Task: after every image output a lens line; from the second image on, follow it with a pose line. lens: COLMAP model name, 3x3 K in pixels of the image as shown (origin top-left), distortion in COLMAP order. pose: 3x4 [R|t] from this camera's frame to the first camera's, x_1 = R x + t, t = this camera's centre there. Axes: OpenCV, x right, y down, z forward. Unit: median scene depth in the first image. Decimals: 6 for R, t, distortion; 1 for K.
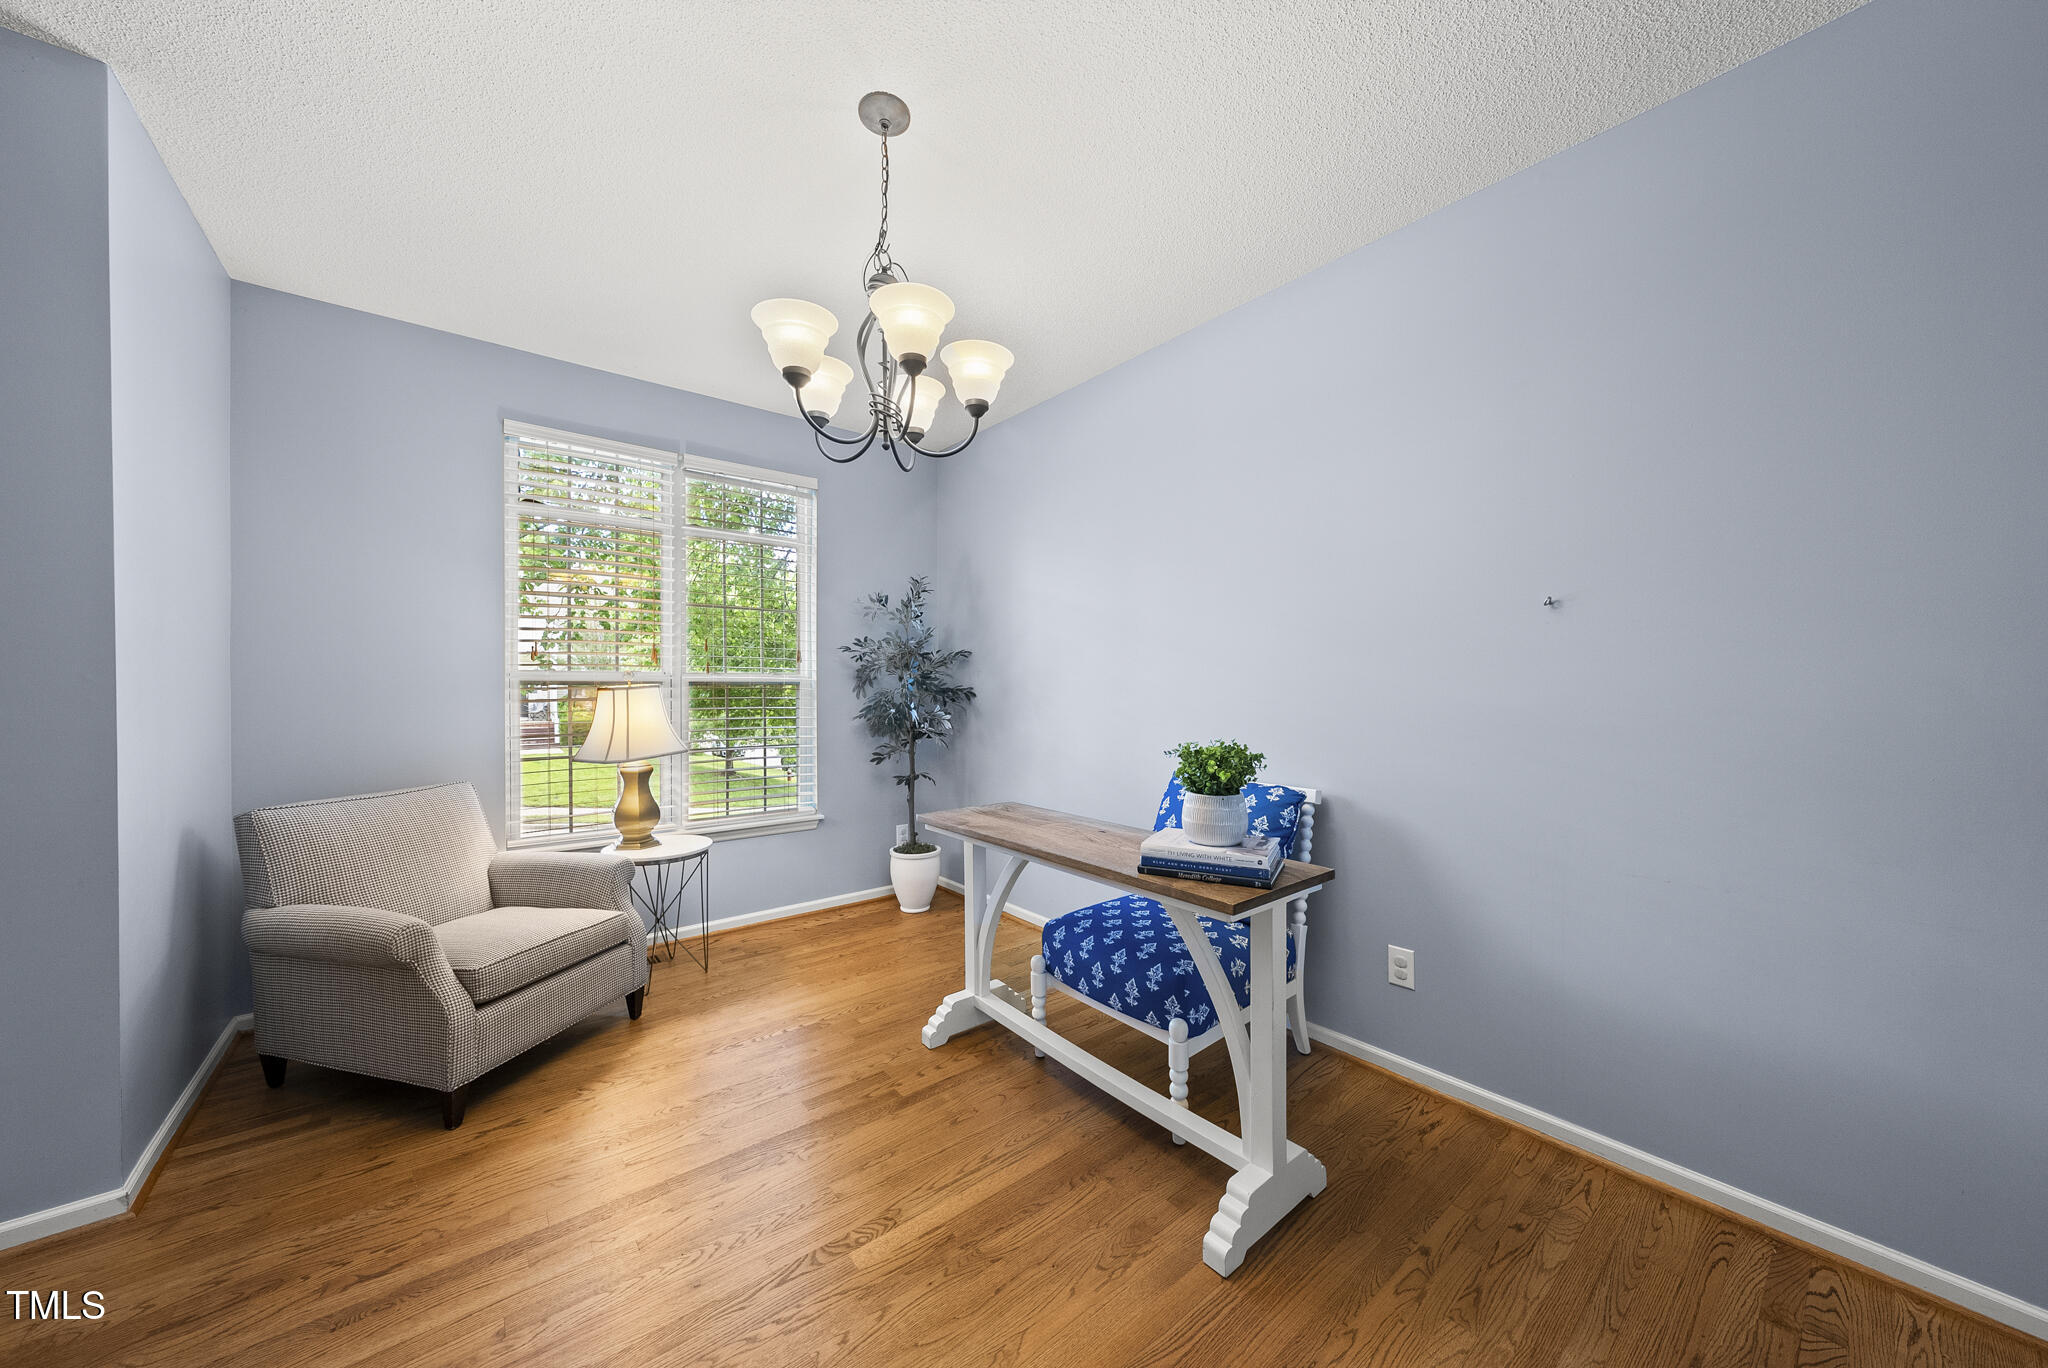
lens RADIAL K [[704.5, 0, 1023.5], [0, 704.5, 685.8], [0, 0, 1]] dist [-0.003873, 0.000622]
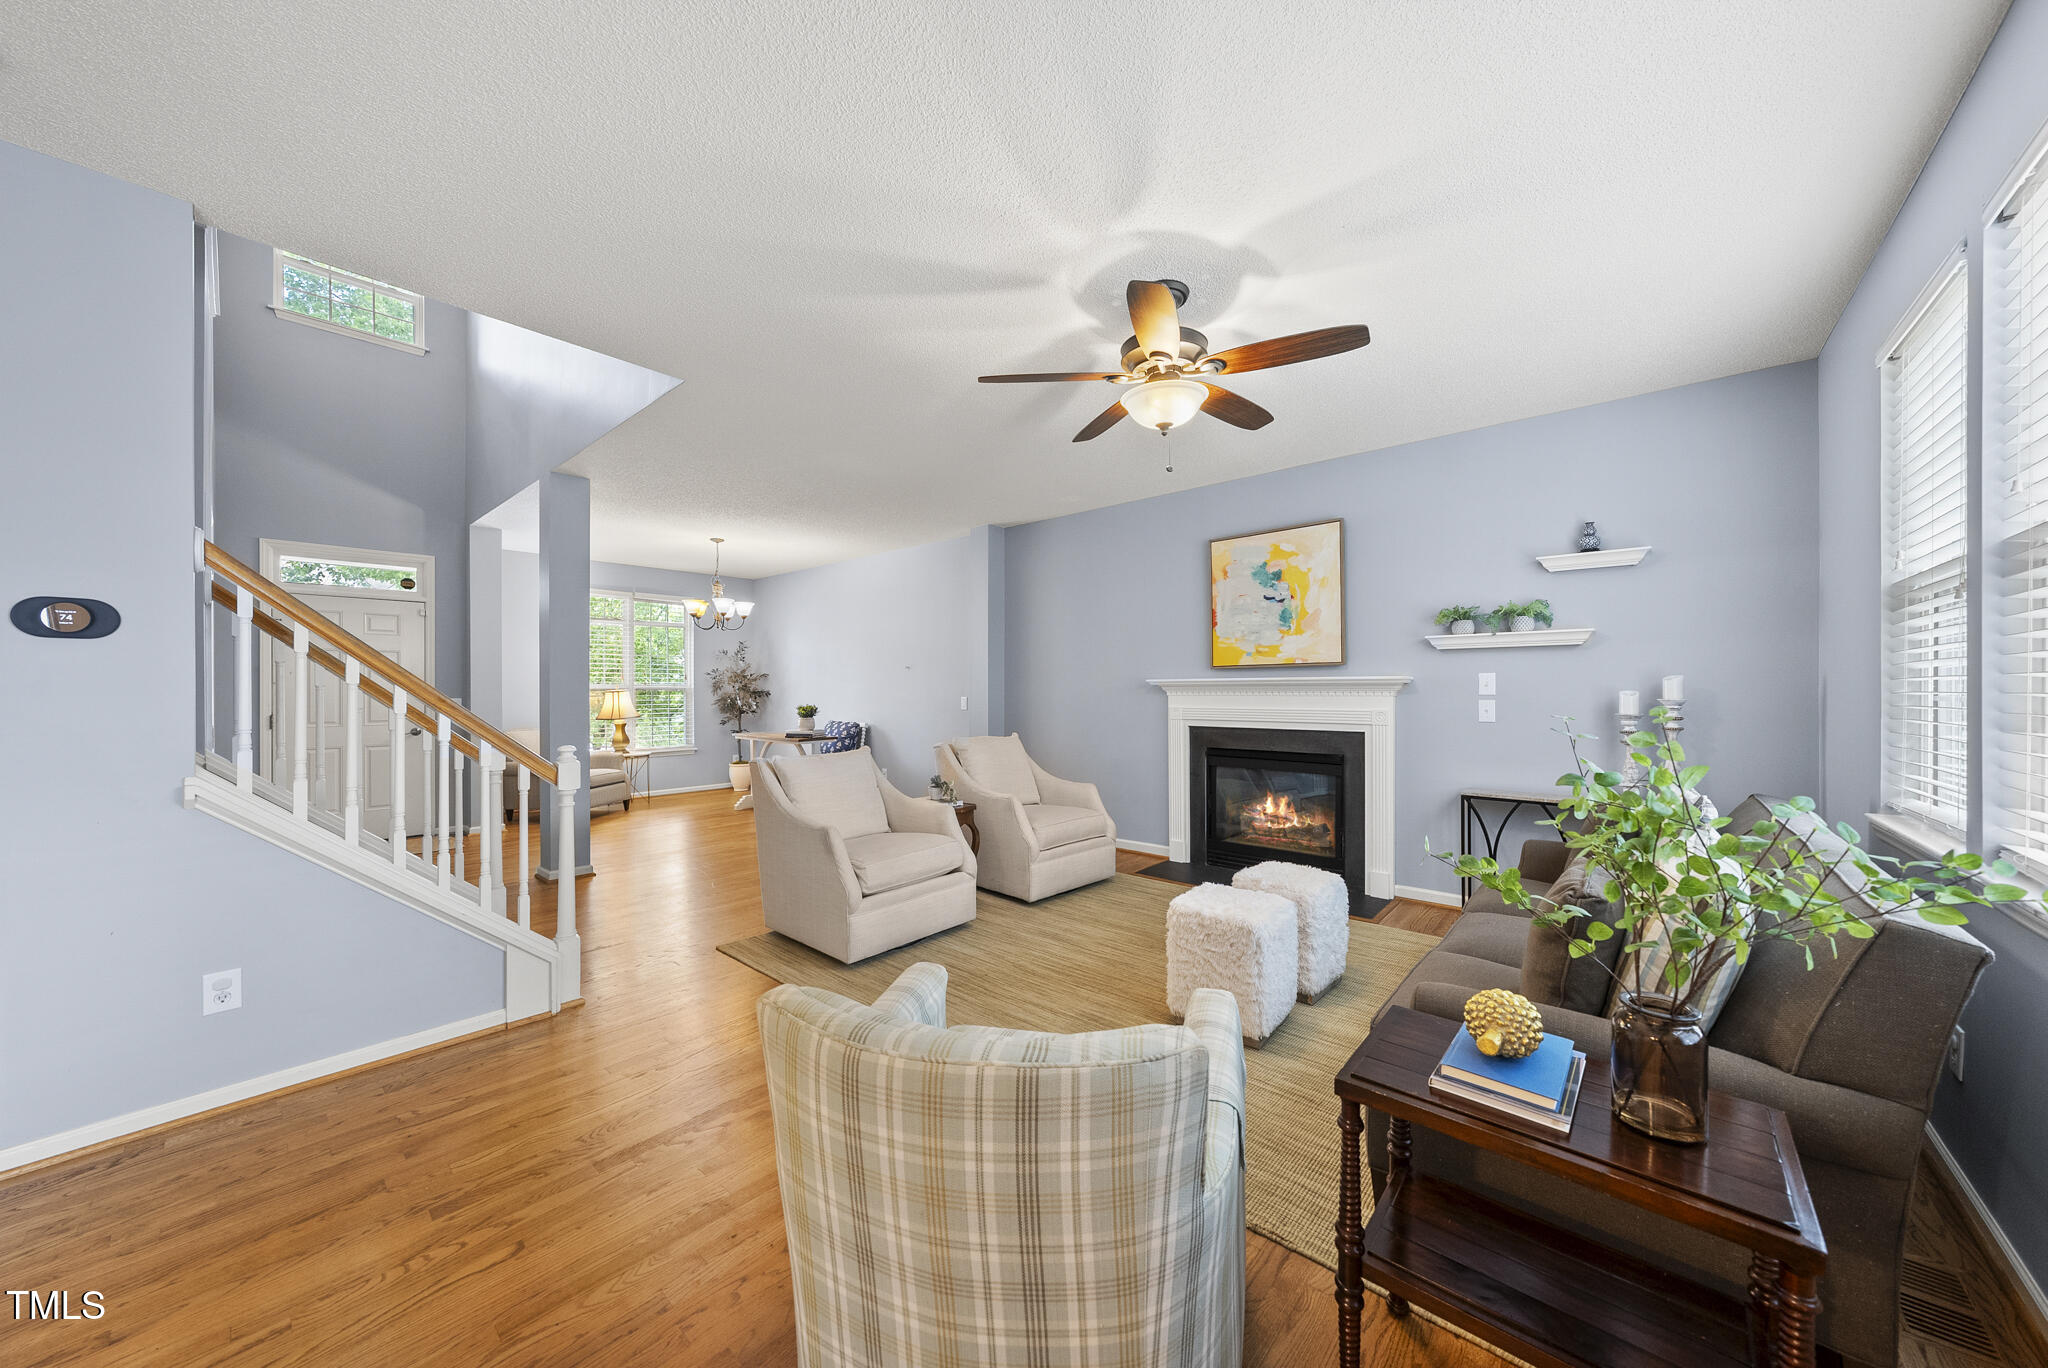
lens RADIAL K [[704.5, 0, 1021.1], [0, 704.5, 686.7], [0, 0, 1]] dist [-0.003873, 0.000622]
pose [[0.987102, 0.000517, 0.160089, 0.379349], [0.000052, 0.999994, -0.003546, -0.002645], [-0.160090, 0.003509, 0.987096, -1.397064]]
